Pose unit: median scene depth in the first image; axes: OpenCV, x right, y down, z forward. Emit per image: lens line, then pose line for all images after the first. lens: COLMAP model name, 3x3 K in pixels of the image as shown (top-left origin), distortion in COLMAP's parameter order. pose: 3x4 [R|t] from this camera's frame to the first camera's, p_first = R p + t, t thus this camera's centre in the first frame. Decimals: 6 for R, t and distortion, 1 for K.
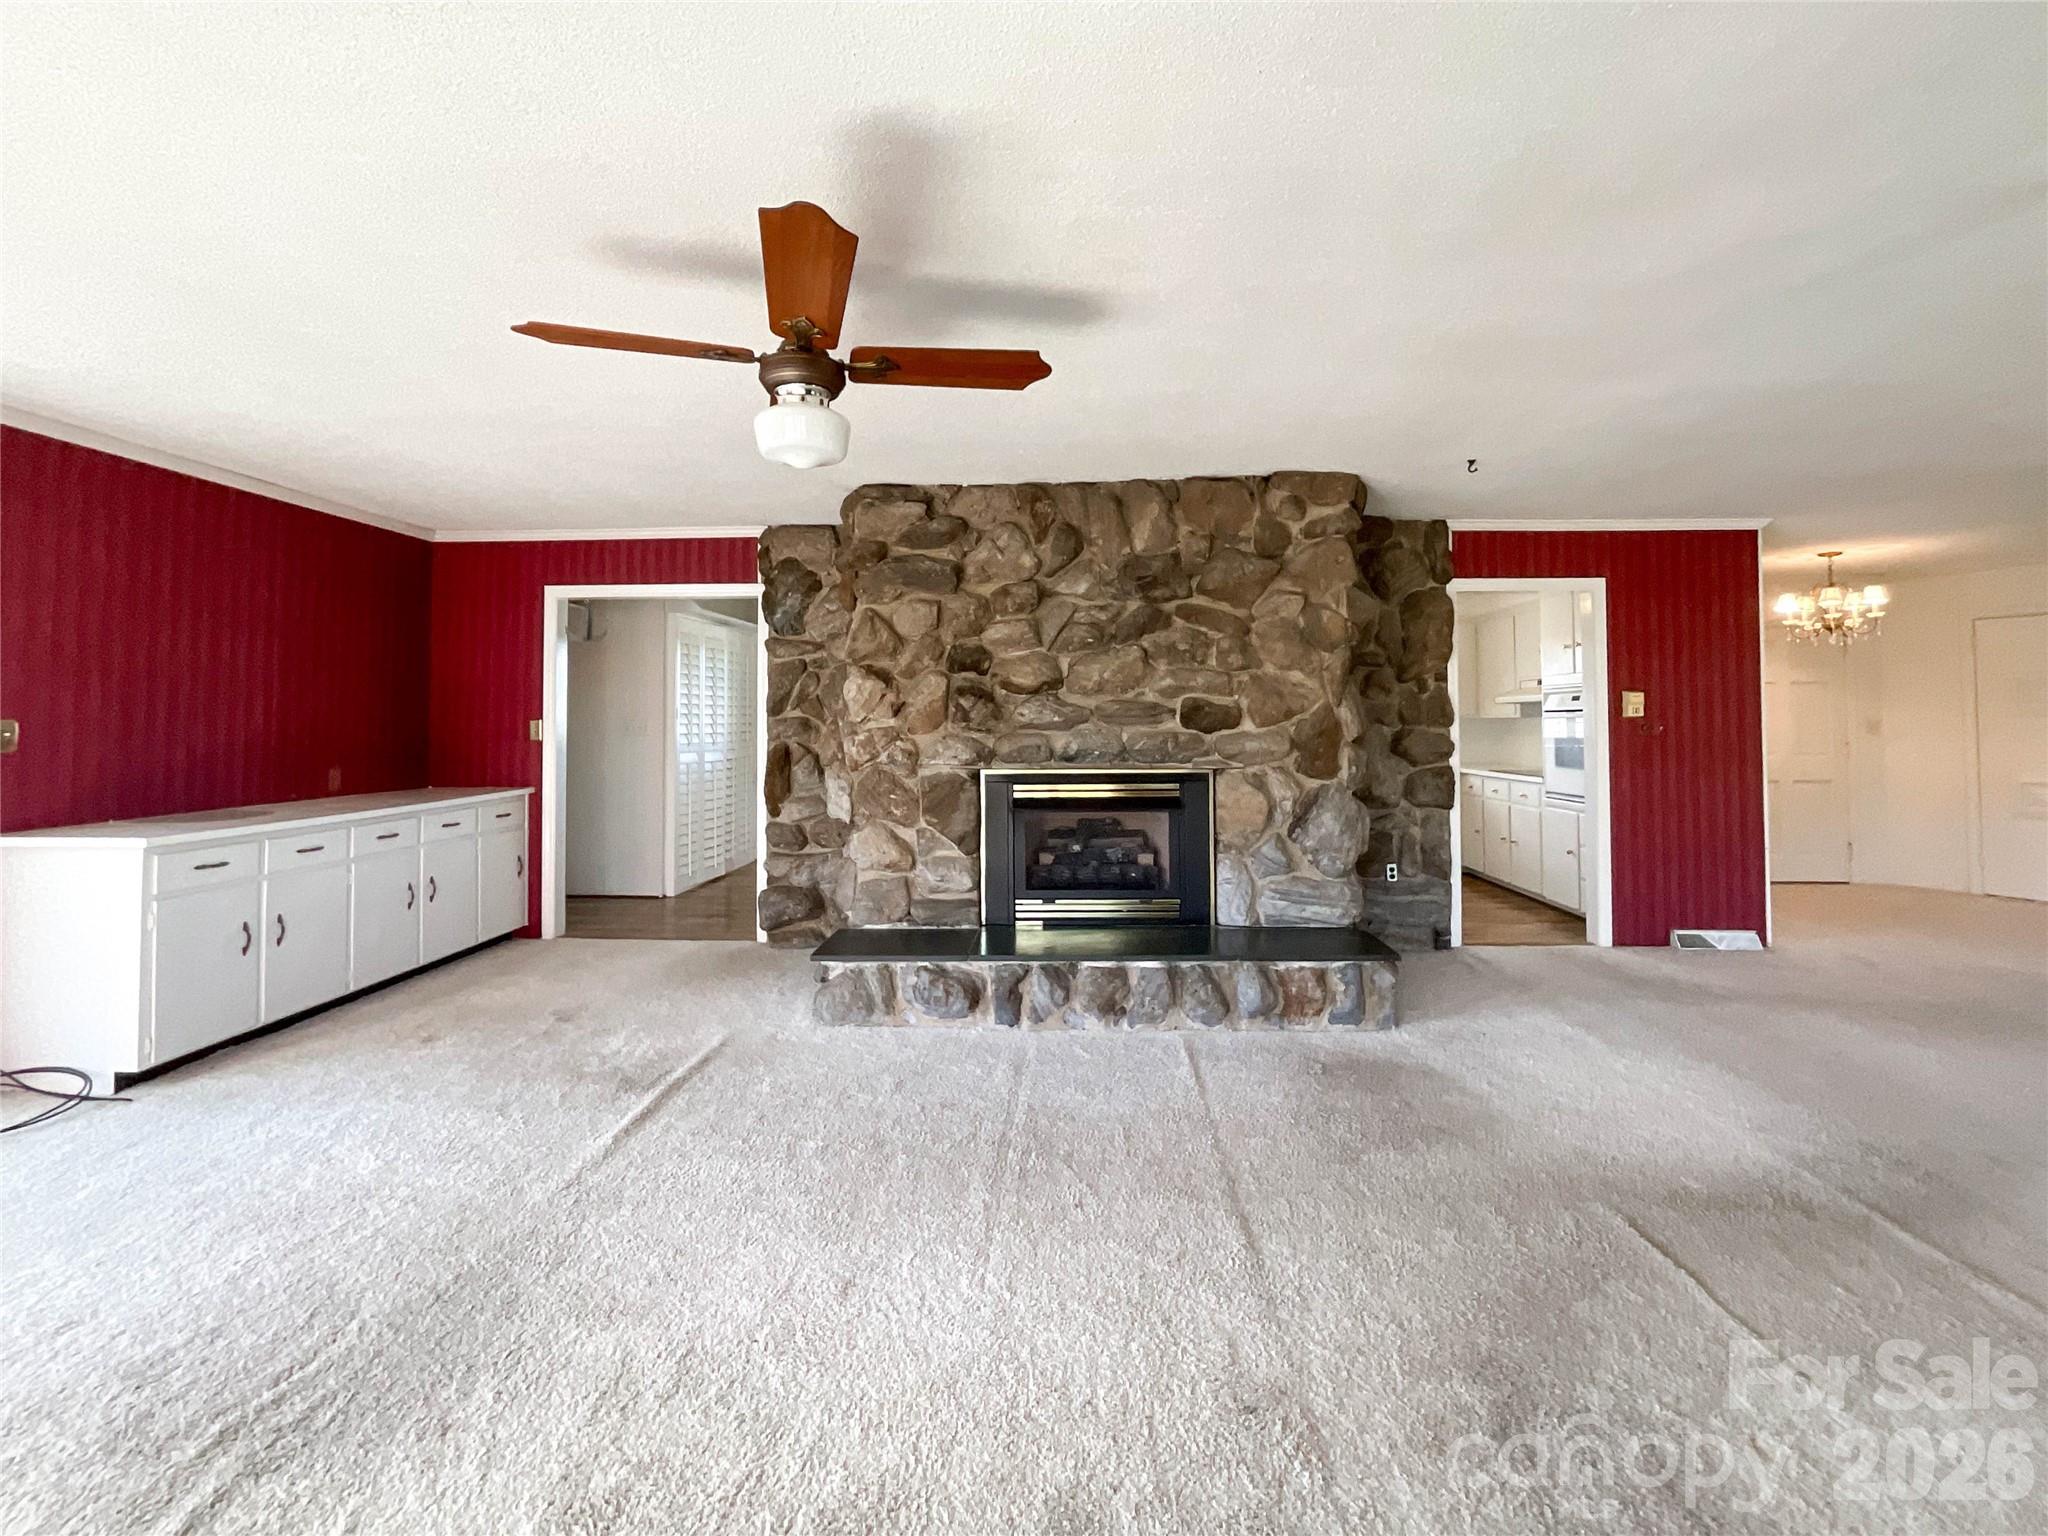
lens RADIAL K [[875.0, 0, 1035.3], [0, 875.0, 696.7], [0, 0, 1]] dist [-0.006211, 0.000221]
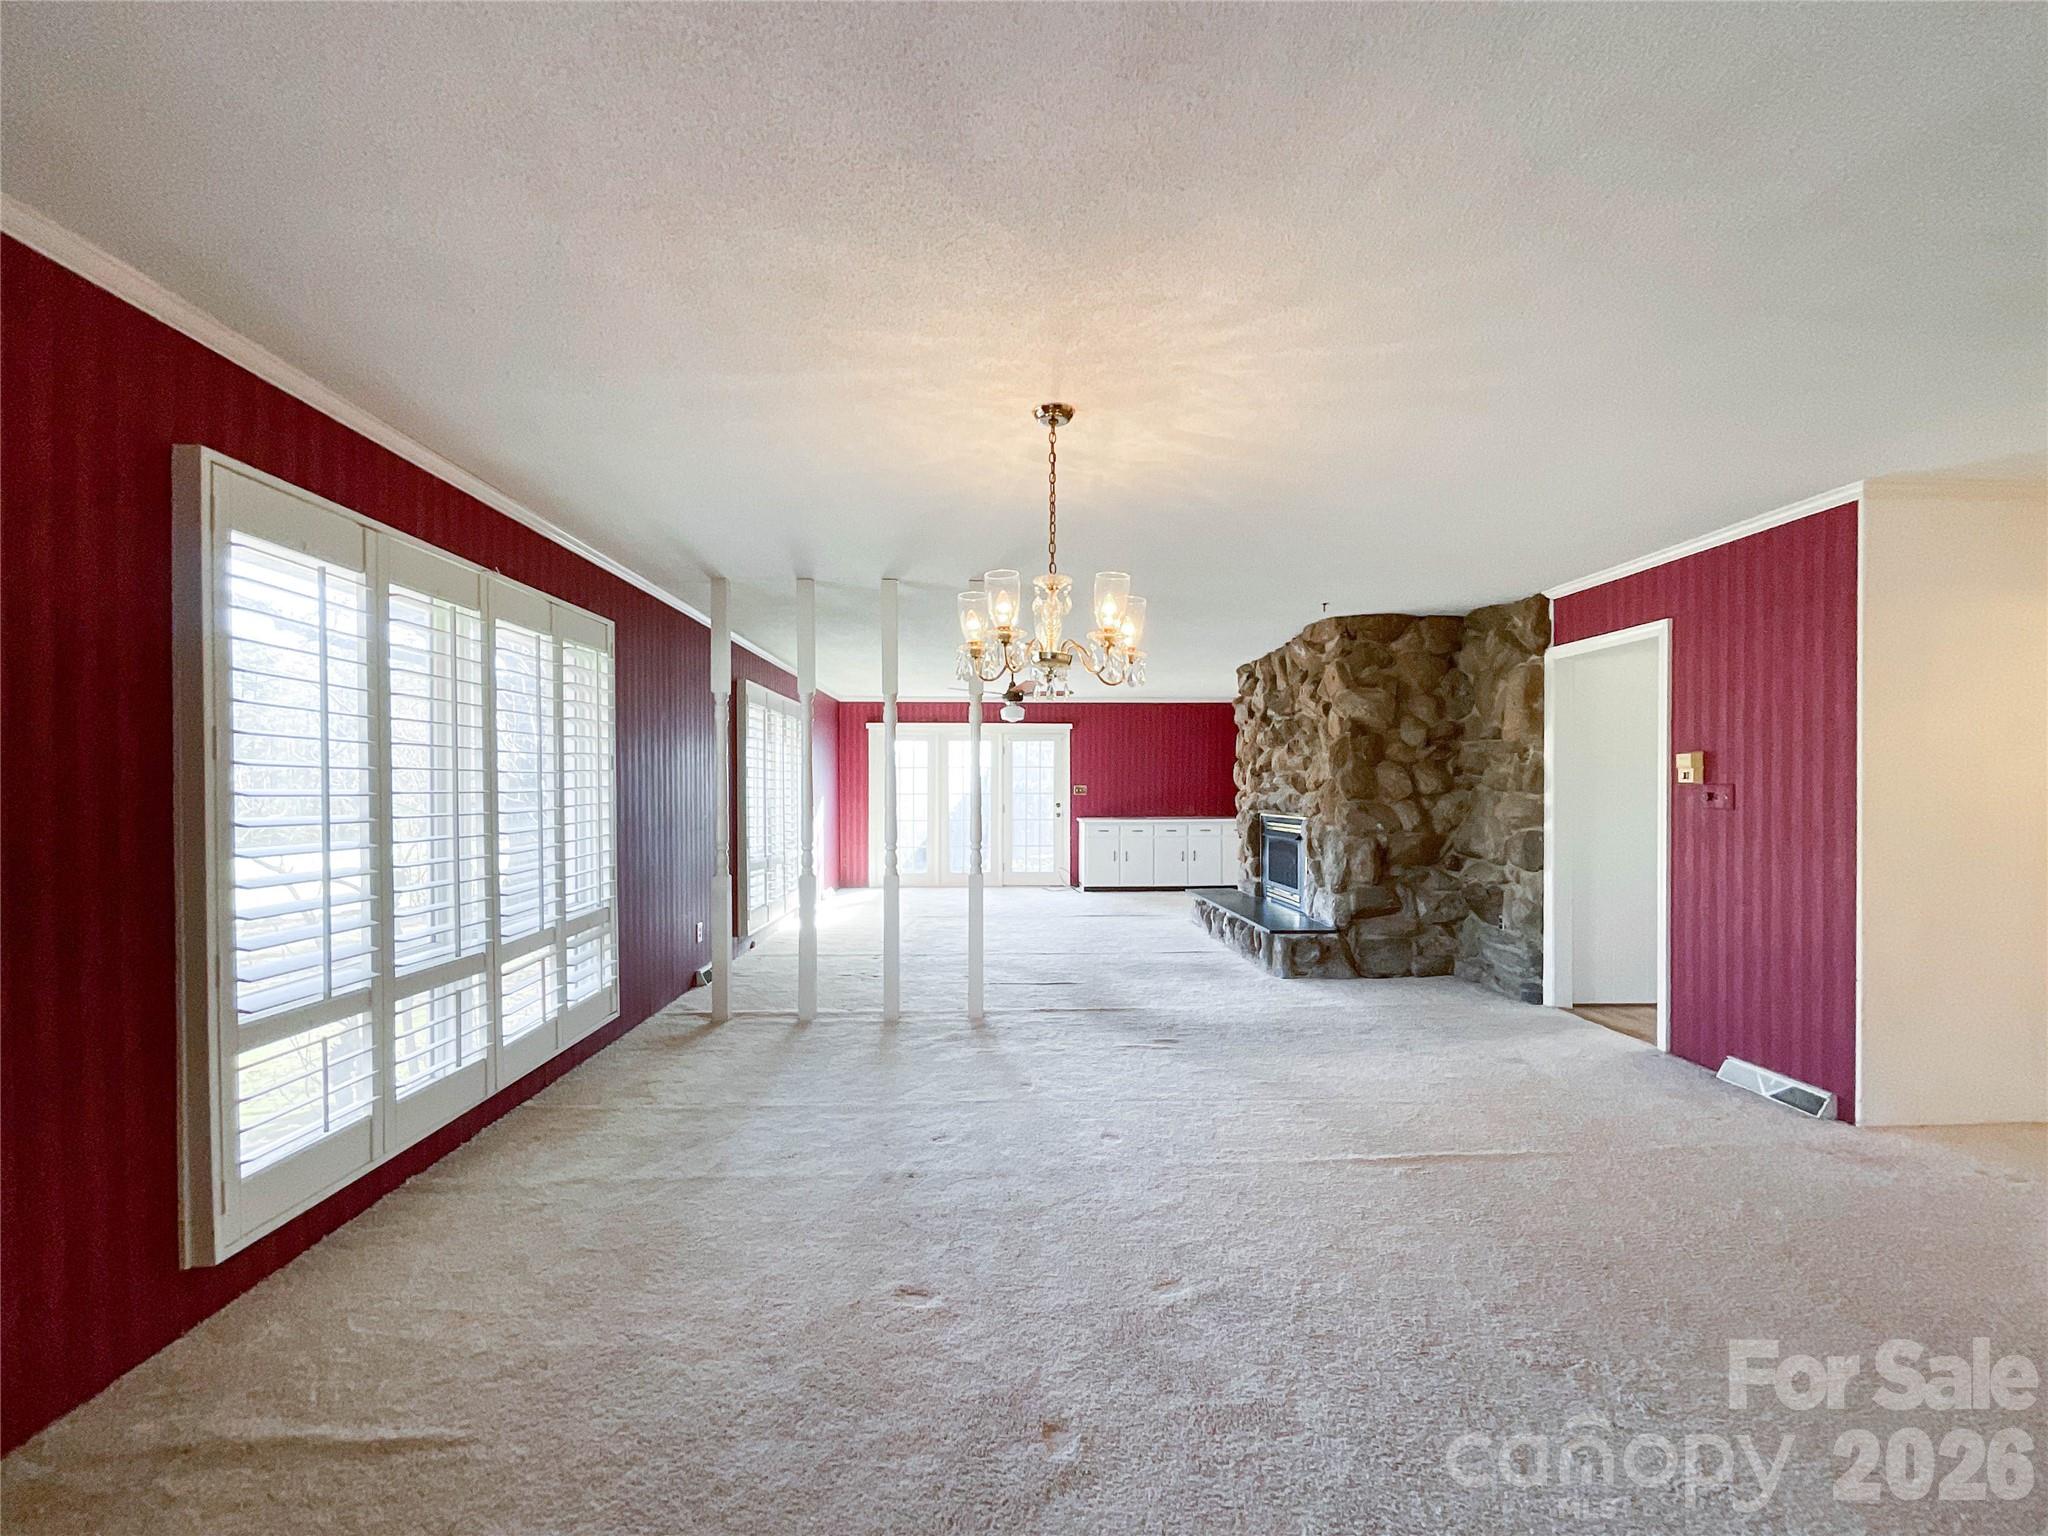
lens RADIAL K [[849.5, 0, 1019.8], [0, 849.5, 810.0], [0, 0, 1]] dist [-0.000114, 0.000340]
pose [[0.066291, 0.028225, -0.997401, 1.715299], [0.024836, 0.999243, 0.029928, 0.009981], [0.997491, -0.026756, 0.065540, 0.377825]]
